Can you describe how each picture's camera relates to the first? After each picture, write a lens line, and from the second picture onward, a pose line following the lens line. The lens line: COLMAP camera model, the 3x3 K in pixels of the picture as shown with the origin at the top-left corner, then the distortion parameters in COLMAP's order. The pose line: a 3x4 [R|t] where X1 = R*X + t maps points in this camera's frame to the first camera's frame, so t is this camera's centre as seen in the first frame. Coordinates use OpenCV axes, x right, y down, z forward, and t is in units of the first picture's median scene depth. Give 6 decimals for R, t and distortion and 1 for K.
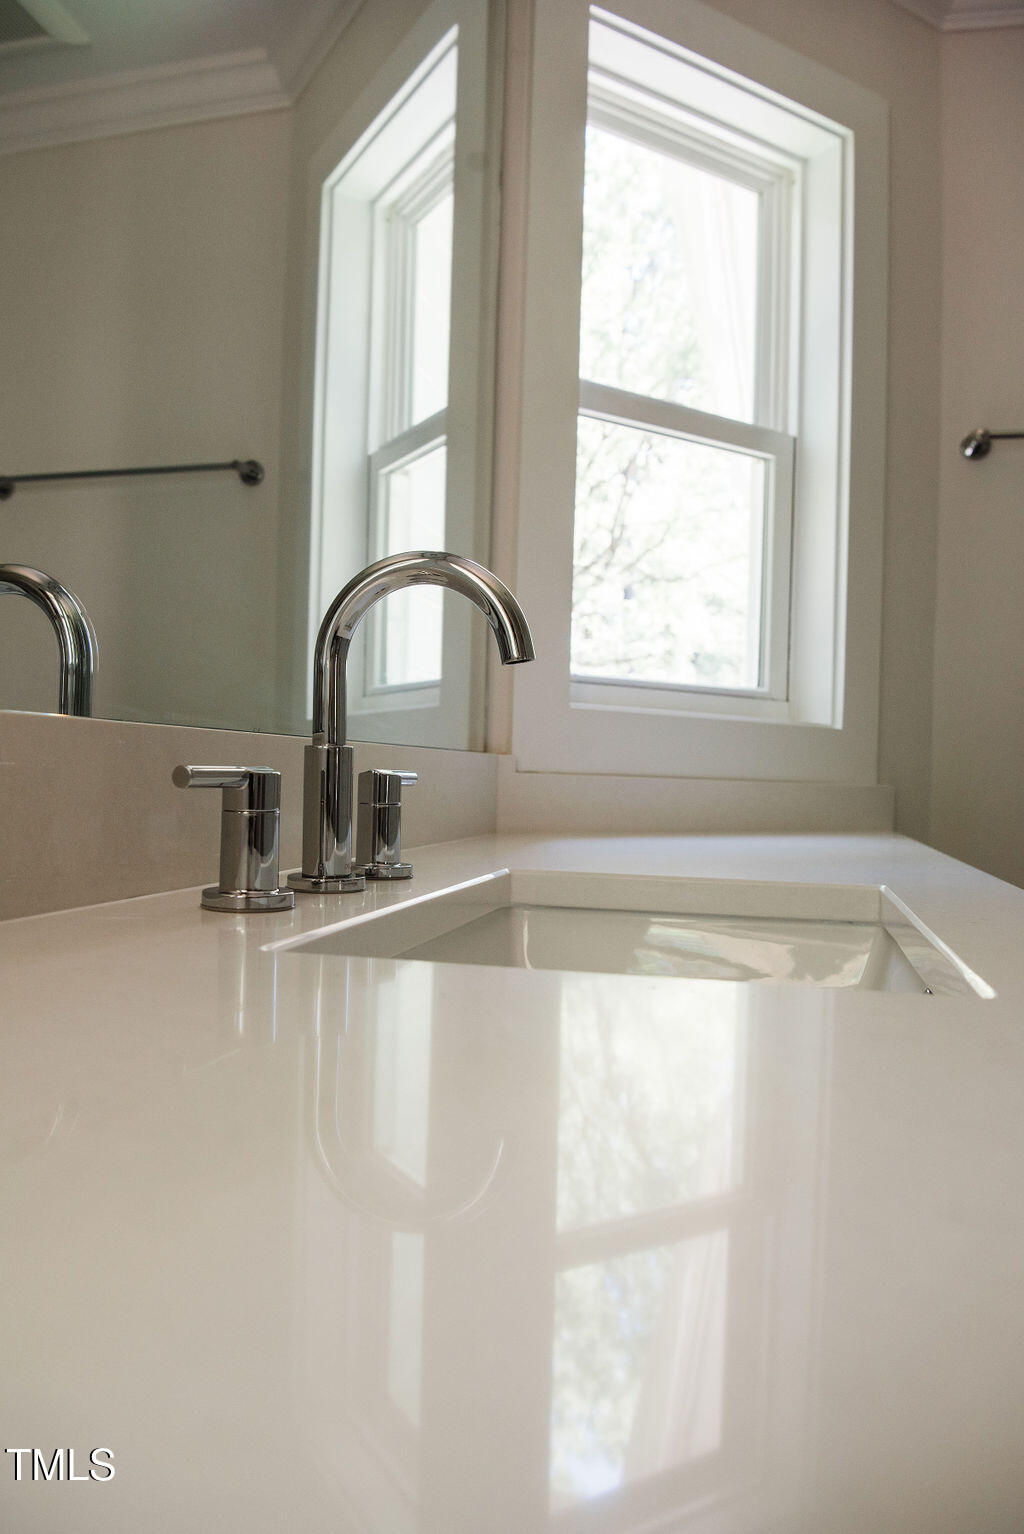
lens RADIAL K [[1091.4, 0, 516.3], [0, 1091.4, 769.5], [0, 0, 1]] dist [-0.034467, -0.000684]
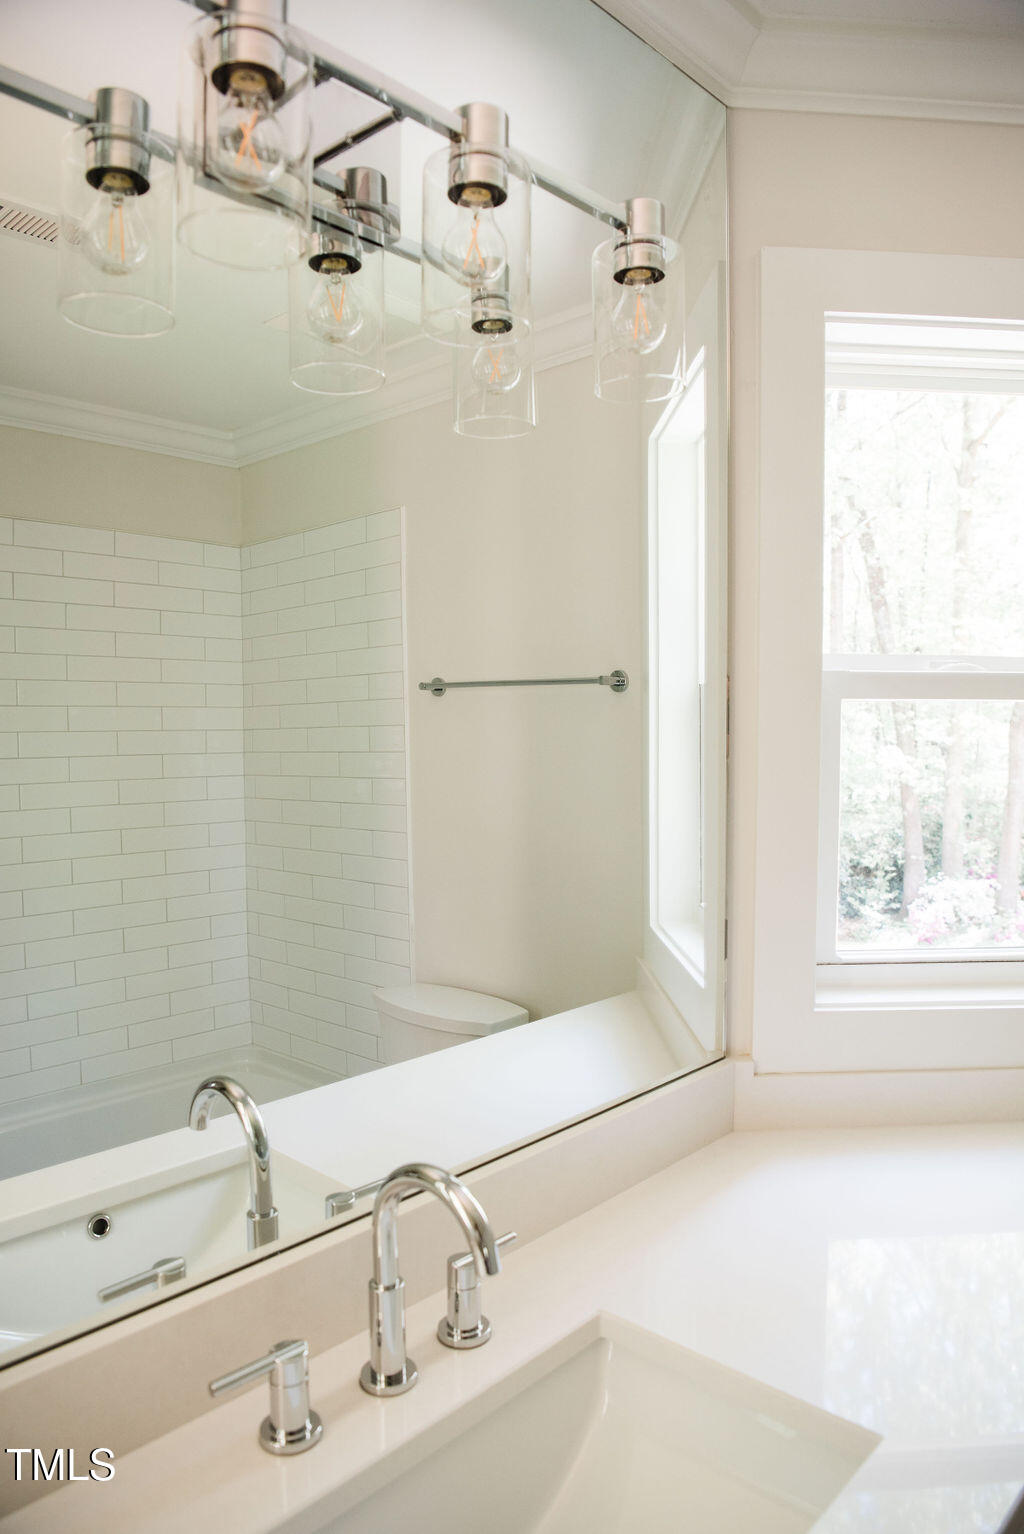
lens RADIAL K [[1051.9, 0, 512.0], [0, 1051.9, 767.0], [0, 0, 1]] dist [-0.062167, -0.001217]
pose [[0.879515, -0.027864, -0.475054, 0.287722], [0.033482, 0.999434, 0.003369, -0.314738], [0.474691, -0.018869, 0.879950, -0.018936]]
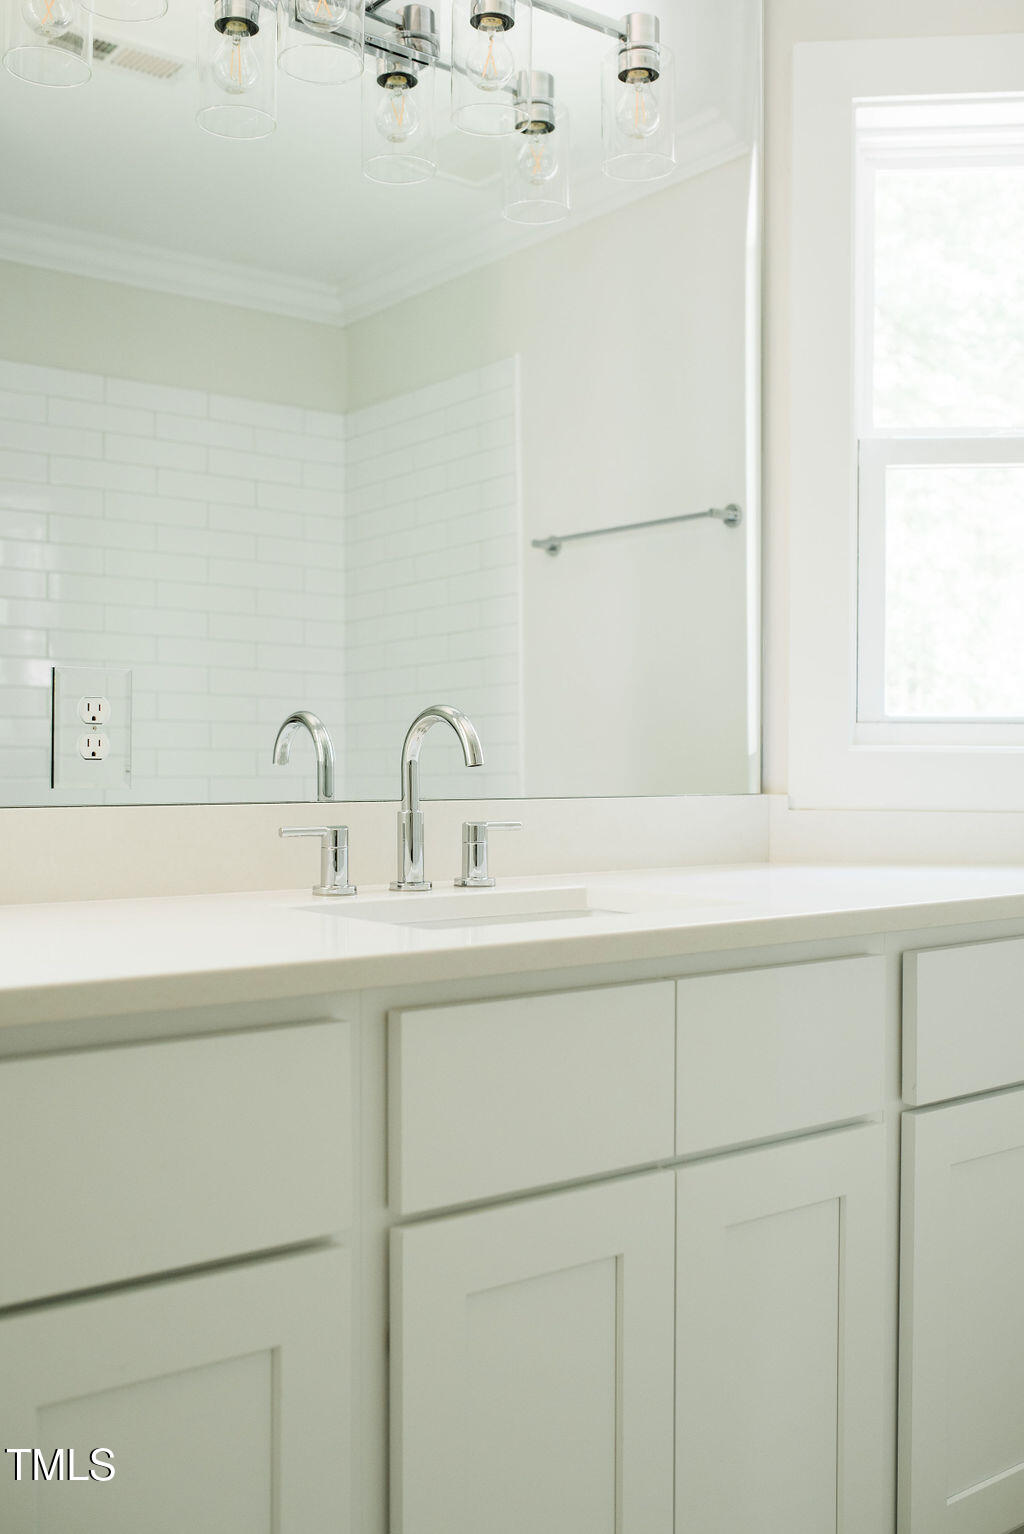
lens RADIAL K [[1466.6, 0, 503.7], [0, 1466.6, 760.4], [0, 0, 1]] dist [-0.127773, 0.212271]
pose [[0.797745, -0.029025, -0.602295, 0.687562], [0.022666, 0.999578, -0.018150, -0.028465], [0.602568, 0.000827, 0.798067, -0.413709]]
